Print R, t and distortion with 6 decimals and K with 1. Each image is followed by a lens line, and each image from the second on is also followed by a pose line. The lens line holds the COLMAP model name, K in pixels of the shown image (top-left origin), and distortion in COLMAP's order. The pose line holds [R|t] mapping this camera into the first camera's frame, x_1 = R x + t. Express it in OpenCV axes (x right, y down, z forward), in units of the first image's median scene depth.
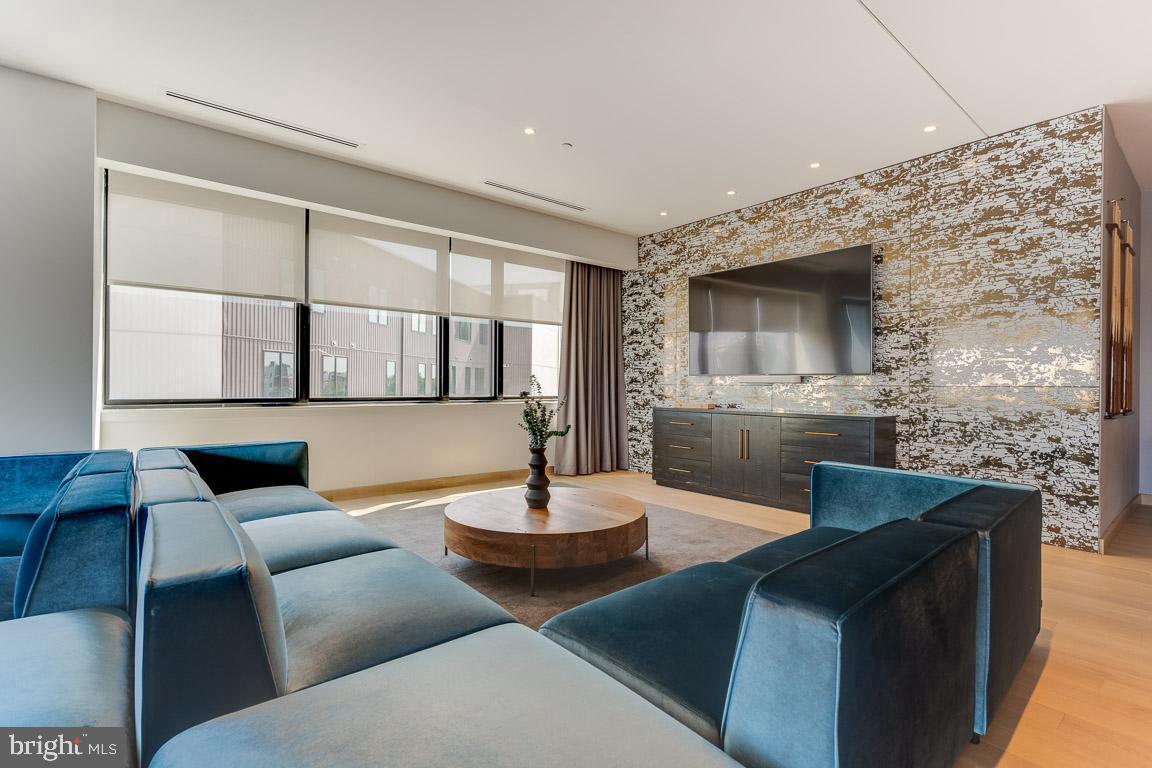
lens RADIAL K [[524.1, 0, 576.0], [0, 524.1, 384.0], [0, 0, 1]] dist [-0.003264, 0.000022]
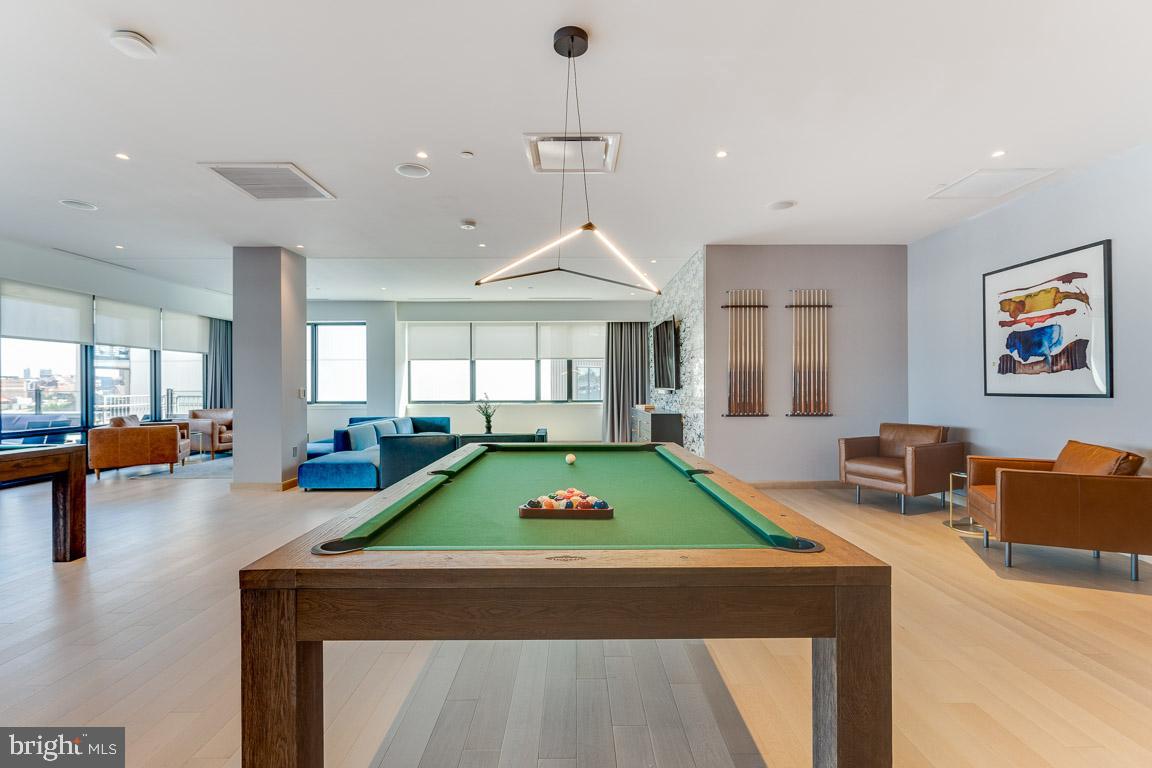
lens RADIAL K [[524.1, 0, 576.0], [0, 524.1, 384.0], [0, 0, 1]] dist [-0.003264, 0.000022]
pose [[0.770802, -0.005135, -0.637054, 1.101139], [0.004031, 0.999987, -0.003183, -0.031424], [0.637062, -0.000114, 0.770812, -0.419091]]
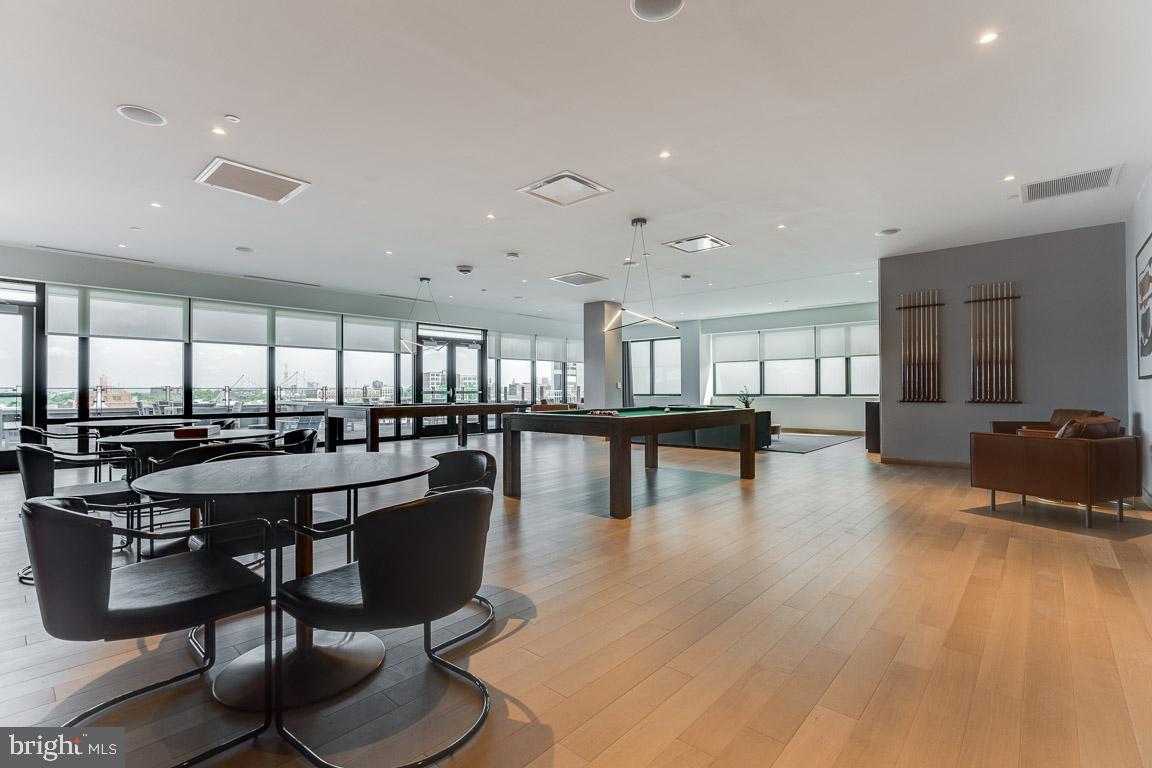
lens RADIAL K [[524.1, 0, 576.0], [0, 524.1, 384.0], [0, 0, 1]] dist [-0.003264, 0.000022]
pose [[0.146091, -0.013549, -0.989178, 1.806346], [0.001445, 0.999908, -0.013483, 0.006984], [0.989270, 0.000541, 0.146097, -0.349238]]
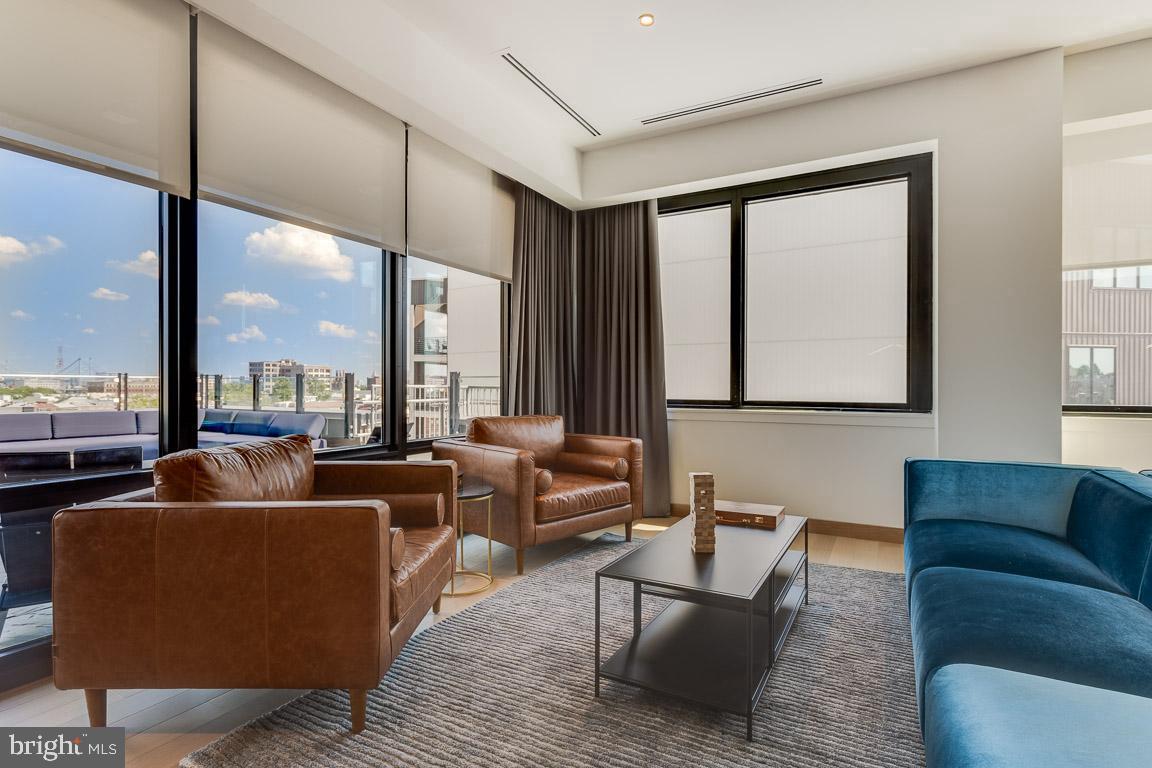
lens RADIAL K [[524.1, 0, 576.0], [0, 524.1, 384.0], [0, 0, 1]] dist [-0.003264, 0.000022]
pose [[0.371751, -0.002699, -0.928329, -0.253941], [-0.004207, 0.999981, -0.004592, 0.001495], [0.928323, 0.005612, 0.371732, -0.040387]]
